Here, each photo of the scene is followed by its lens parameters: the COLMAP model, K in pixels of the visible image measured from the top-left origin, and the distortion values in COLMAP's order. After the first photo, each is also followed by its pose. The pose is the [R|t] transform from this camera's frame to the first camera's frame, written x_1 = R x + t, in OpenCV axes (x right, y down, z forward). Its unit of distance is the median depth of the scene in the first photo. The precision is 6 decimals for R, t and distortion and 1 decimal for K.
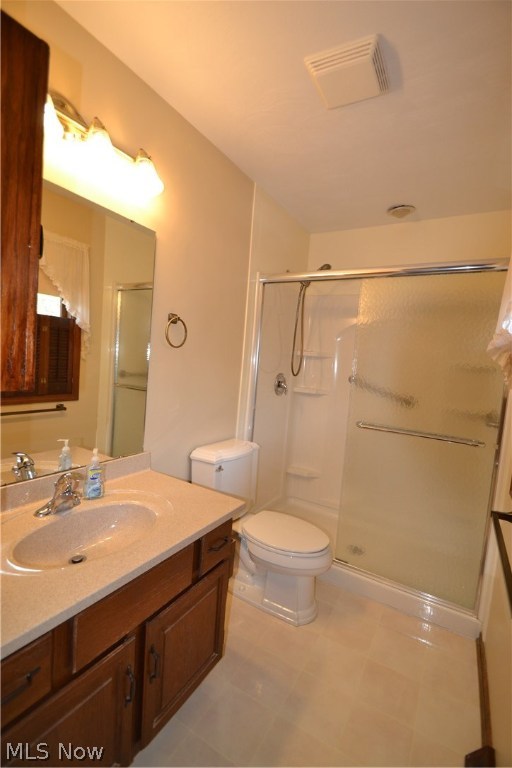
lens RADIAL K [[341.0, 0, 255.6], [0, 341.0, 381.1], [0, 0, 1]] dist [0.023533, -0.021575]
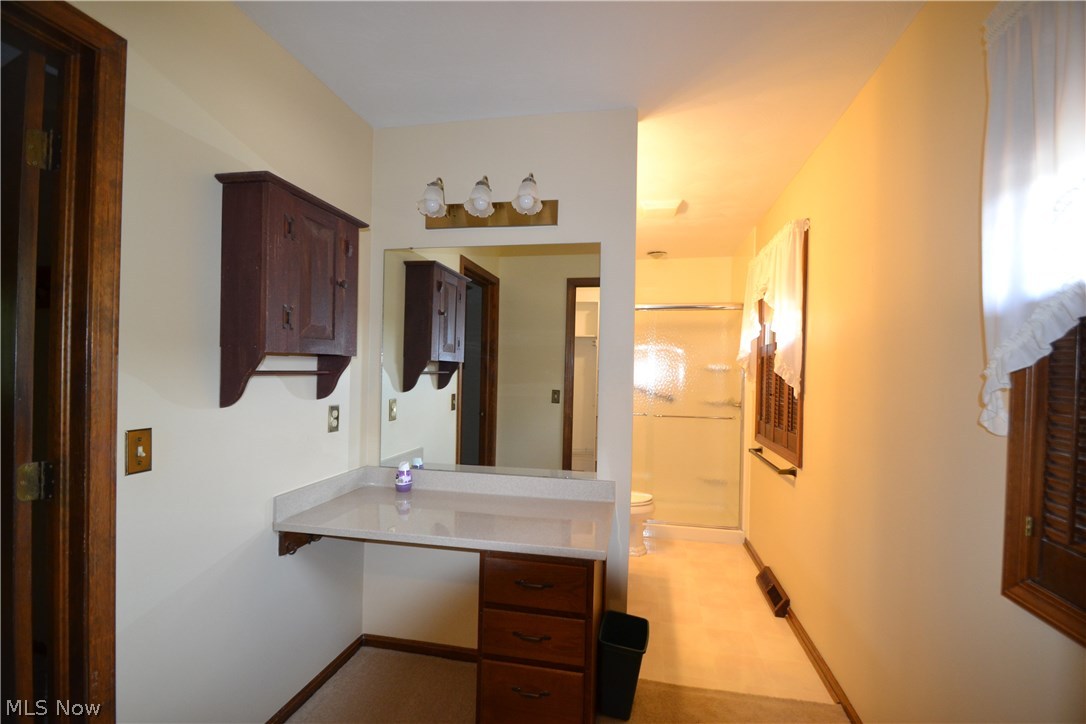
lens RADIAL K [[482.2, 0, 546.3], [0, 482.2, 372.2], [0, 0, 1]] dist [0.023533, -0.021575]
pose [[0.942515, -0.056531, 0.329346, -0.830083], [0.075086, 0.996211, -0.043884, 0.005829], [-0.325618, 0.066091, 0.943189, -0.790513]]
